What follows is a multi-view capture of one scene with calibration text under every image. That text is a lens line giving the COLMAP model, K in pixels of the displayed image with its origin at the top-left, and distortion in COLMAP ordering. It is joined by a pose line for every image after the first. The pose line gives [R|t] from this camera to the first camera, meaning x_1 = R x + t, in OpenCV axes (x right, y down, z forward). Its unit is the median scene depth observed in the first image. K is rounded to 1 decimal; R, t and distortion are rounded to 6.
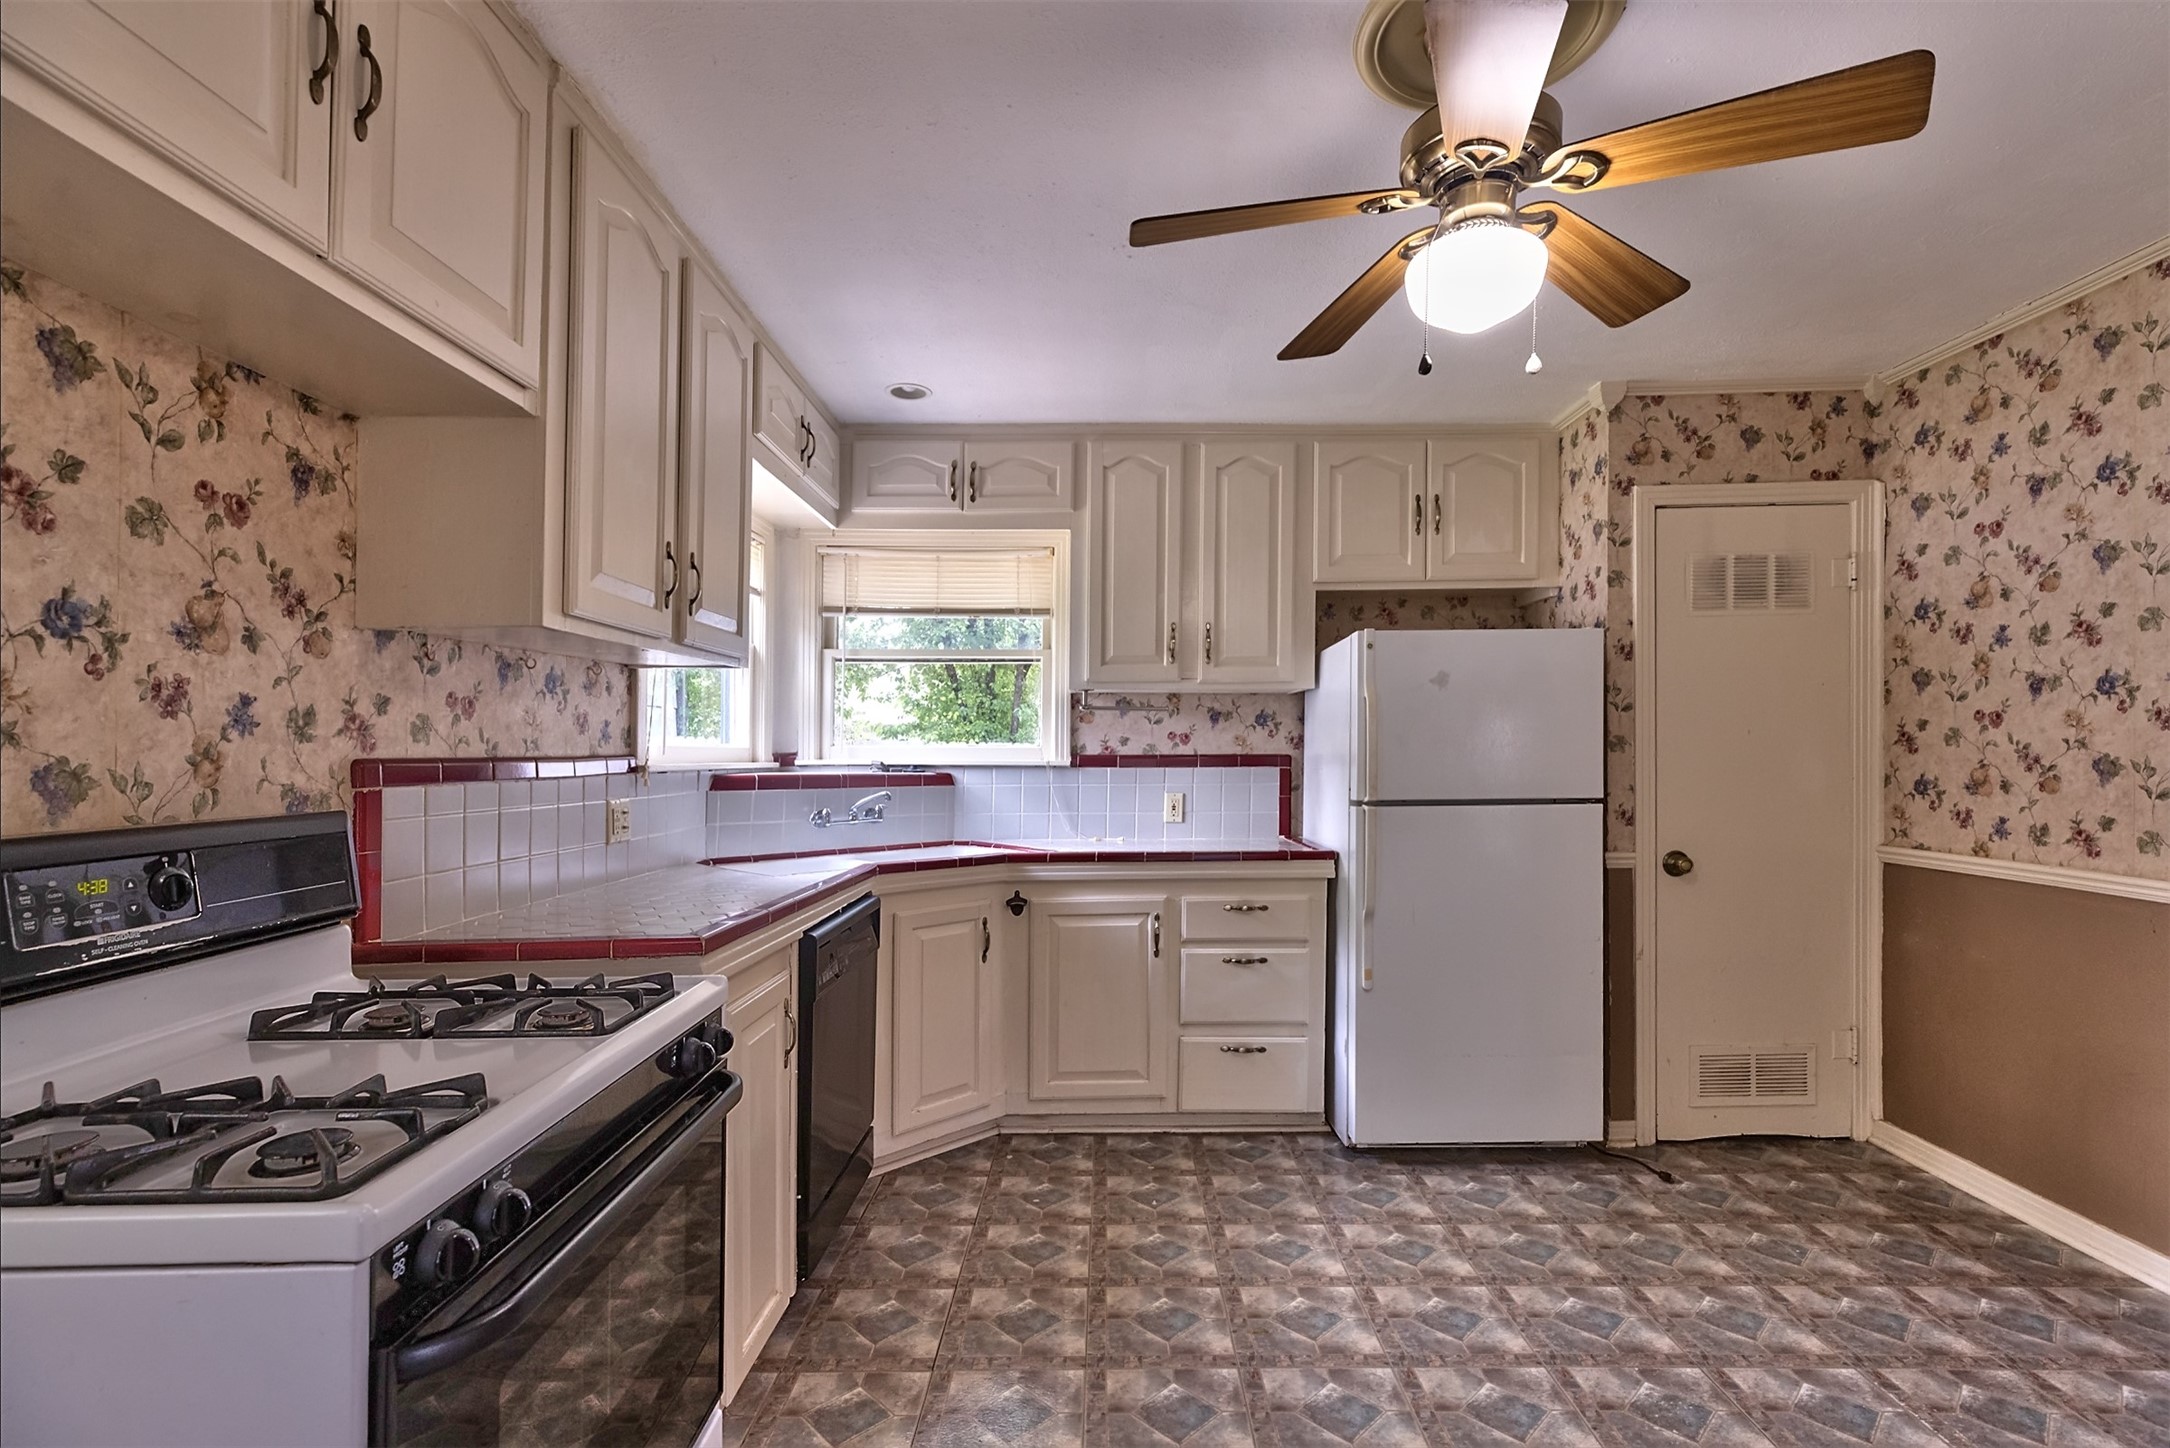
lens RADIAL K [[999.6, 0, 1088.7], [0, 999.6, 750.2], [0, 0, 1]] dist [0.012003, 0.000357]
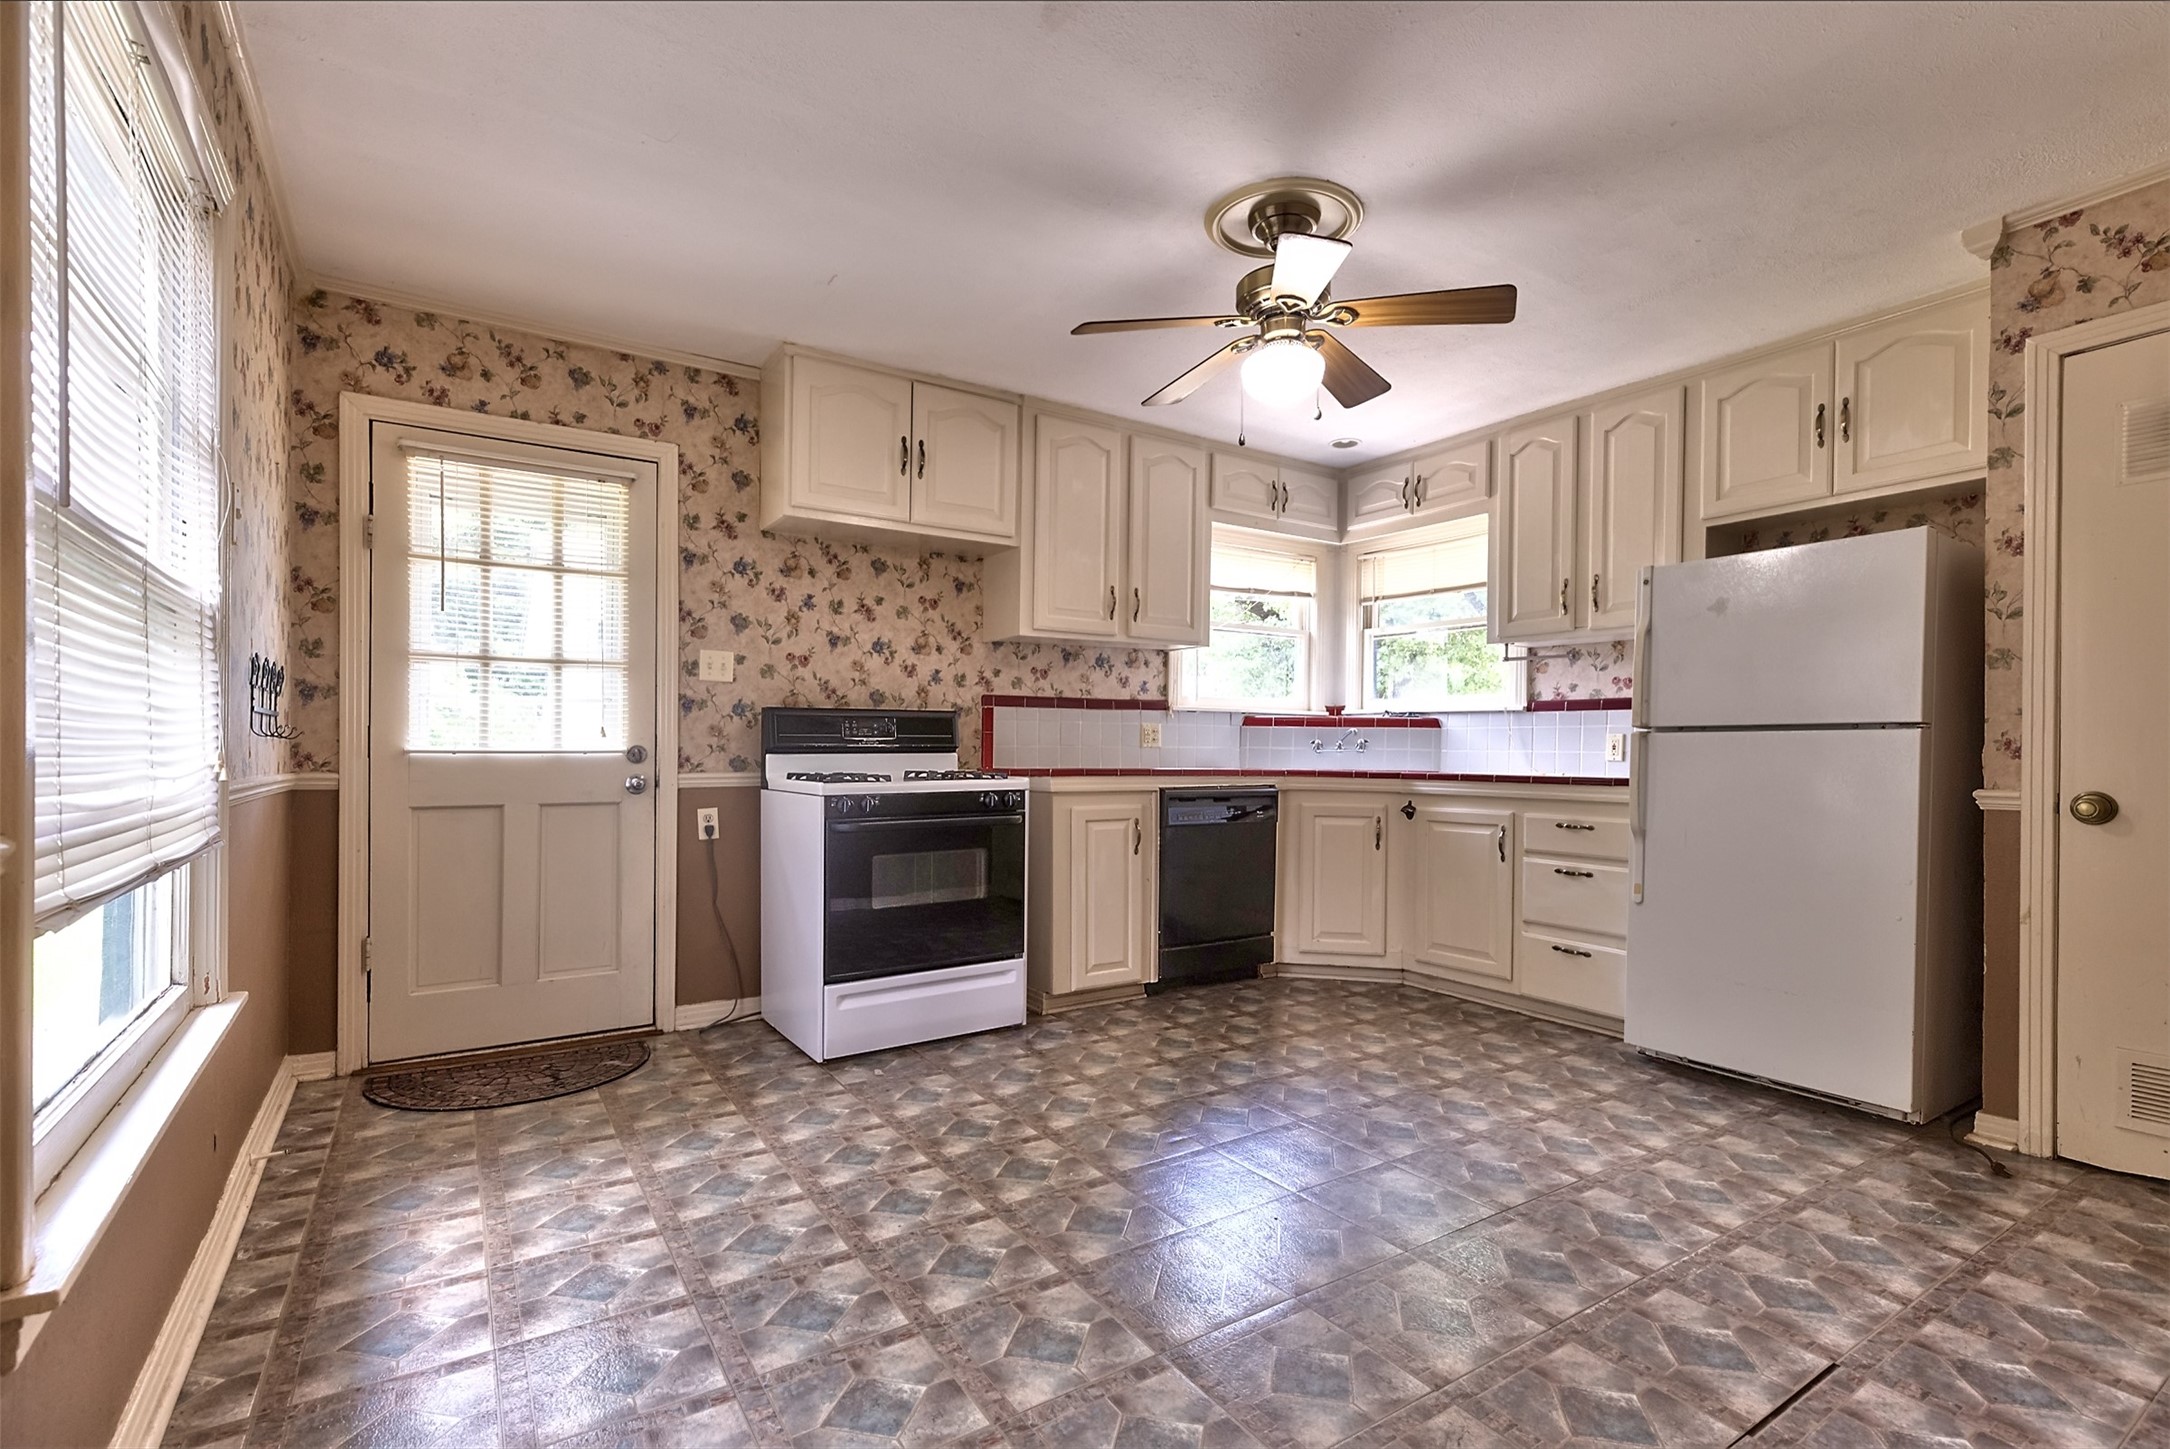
lens RADIAL K [[999.6, 0, 1088.7], [0, 999.6, 750.7], [0, 0, 1]] dist [0.012003, 0.000357]
pose [[0.546456, 0.011592, -0.837407, 0.814849], [-0.008185, 0.999930, 0.008501, 0.067935], [0.837448, 0.002209, 0.546513, -0.078265]]
